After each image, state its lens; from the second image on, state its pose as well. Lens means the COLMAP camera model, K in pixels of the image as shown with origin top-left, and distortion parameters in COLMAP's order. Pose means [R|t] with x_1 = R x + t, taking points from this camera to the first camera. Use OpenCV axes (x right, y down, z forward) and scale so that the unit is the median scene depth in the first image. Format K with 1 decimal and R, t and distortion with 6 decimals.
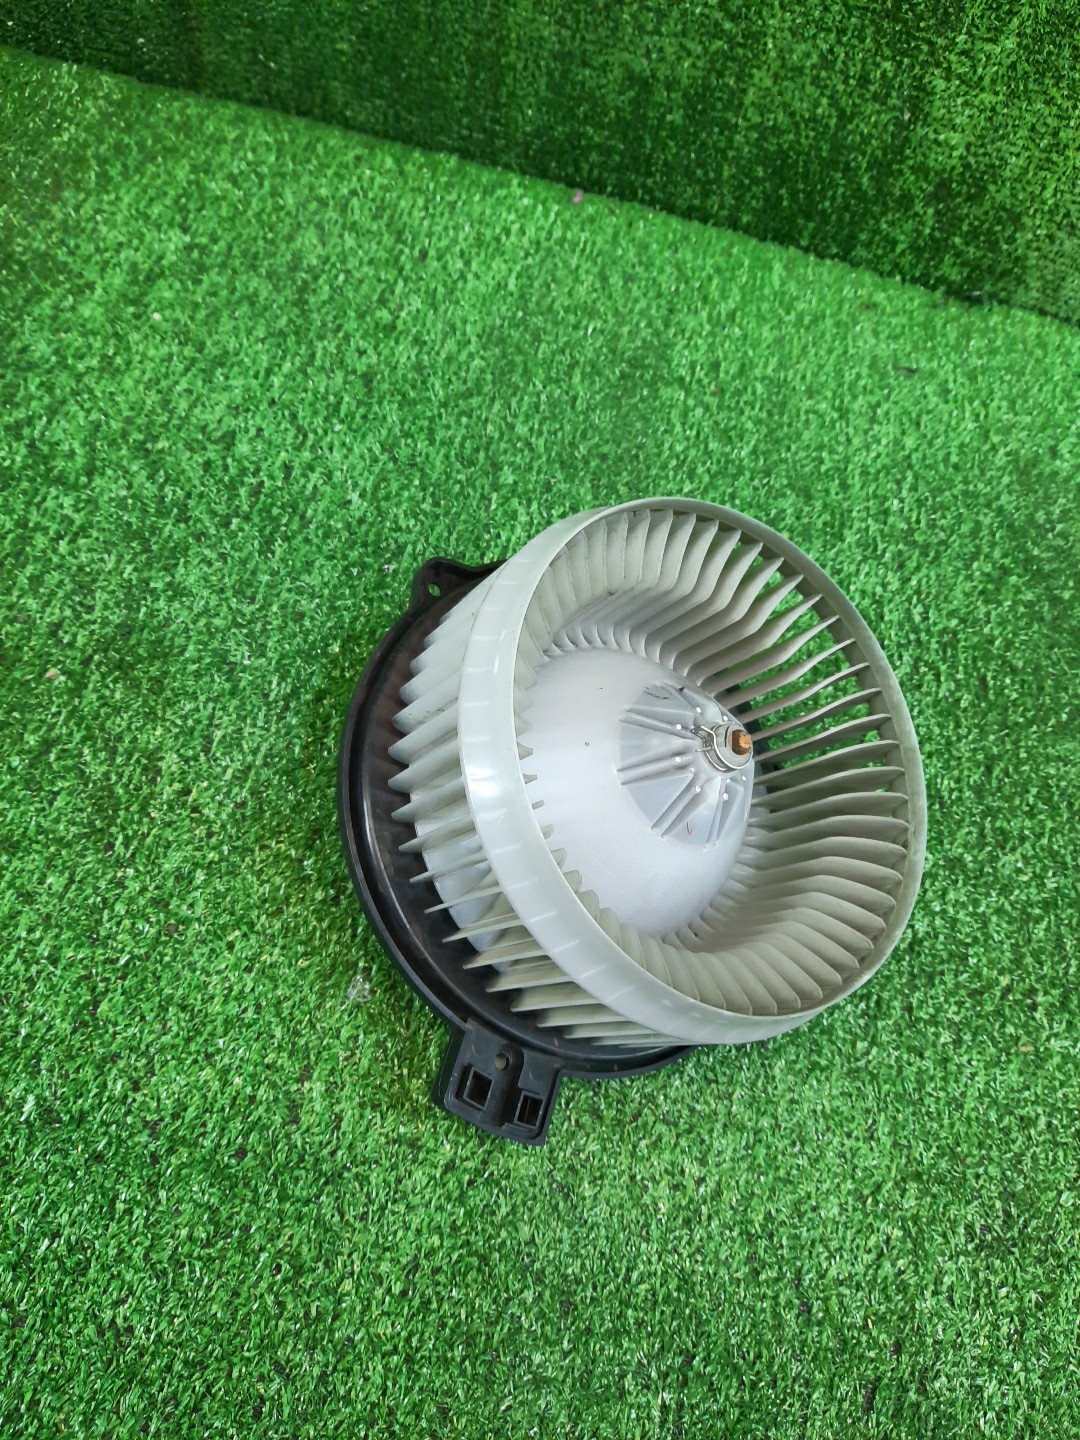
lens RADIAL K [[1058.0, 0, 540.0], [0, 1058.0, 720.0], [0, 0, 1]] dist [0.009743, -0.036594]
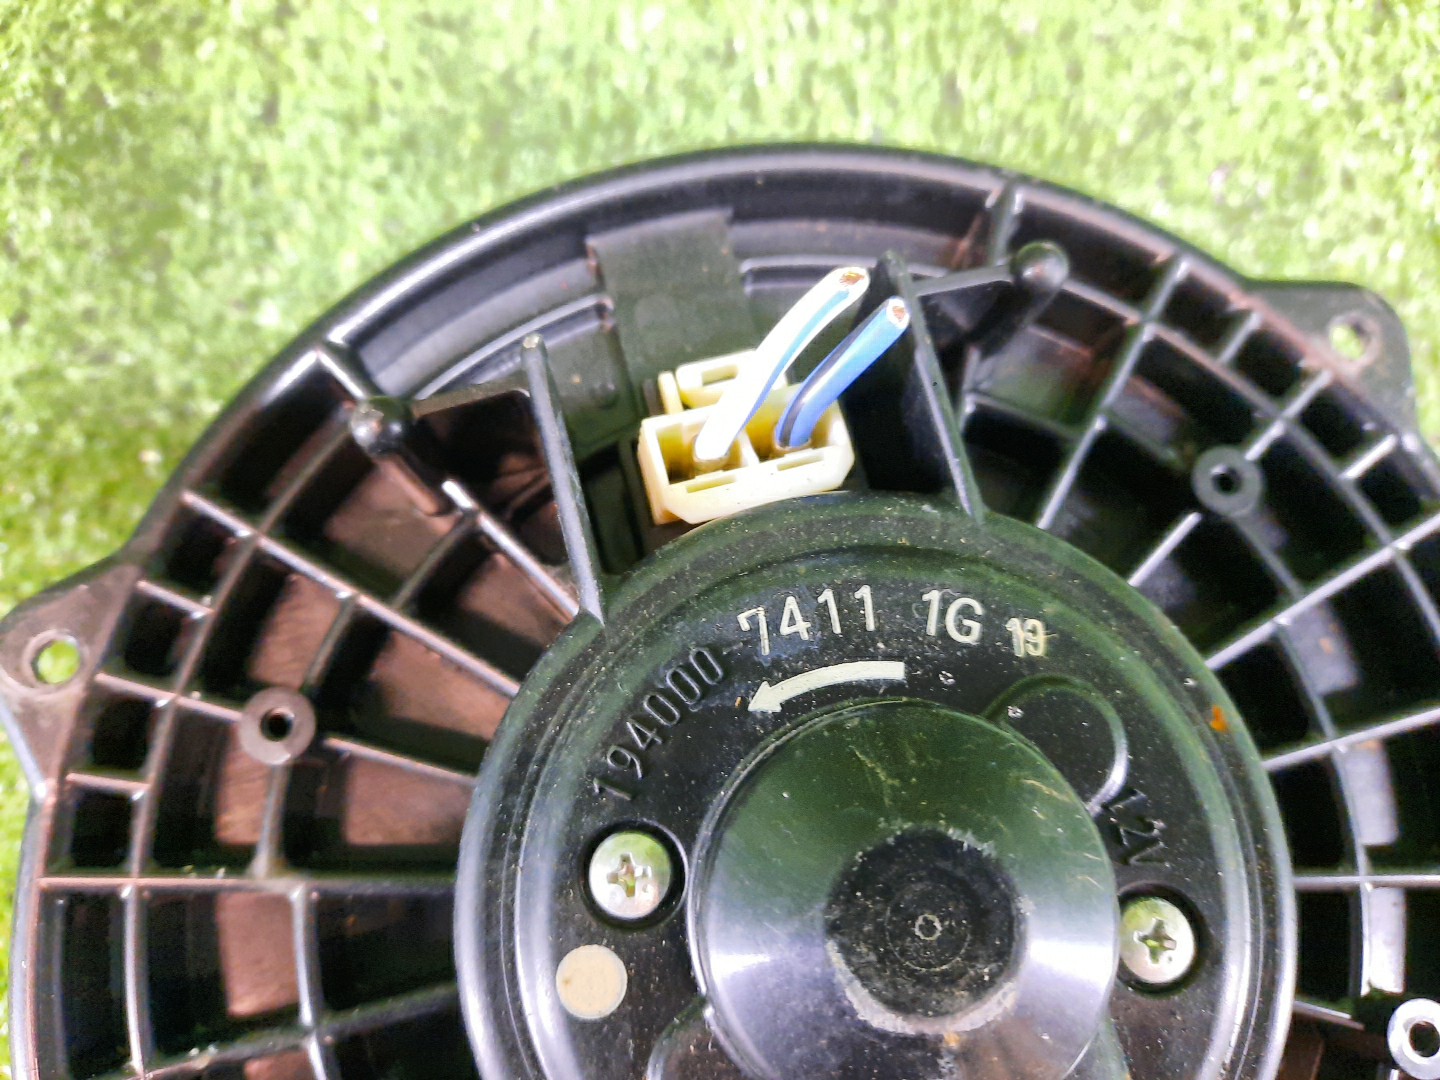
lens RADIAL K [[1161.8, 0, 719.6], [0, 1161.8, 532.9], [0, 0, 1]] dist [-0.060579, 0.016863]
pose [[0.977780, -0.198543, -0.067283, 0.335529], [0.209457, 0.912091, 0.352446, -0.061785], [-0.008608, -0.358708, 0.933410, 0.485849]]
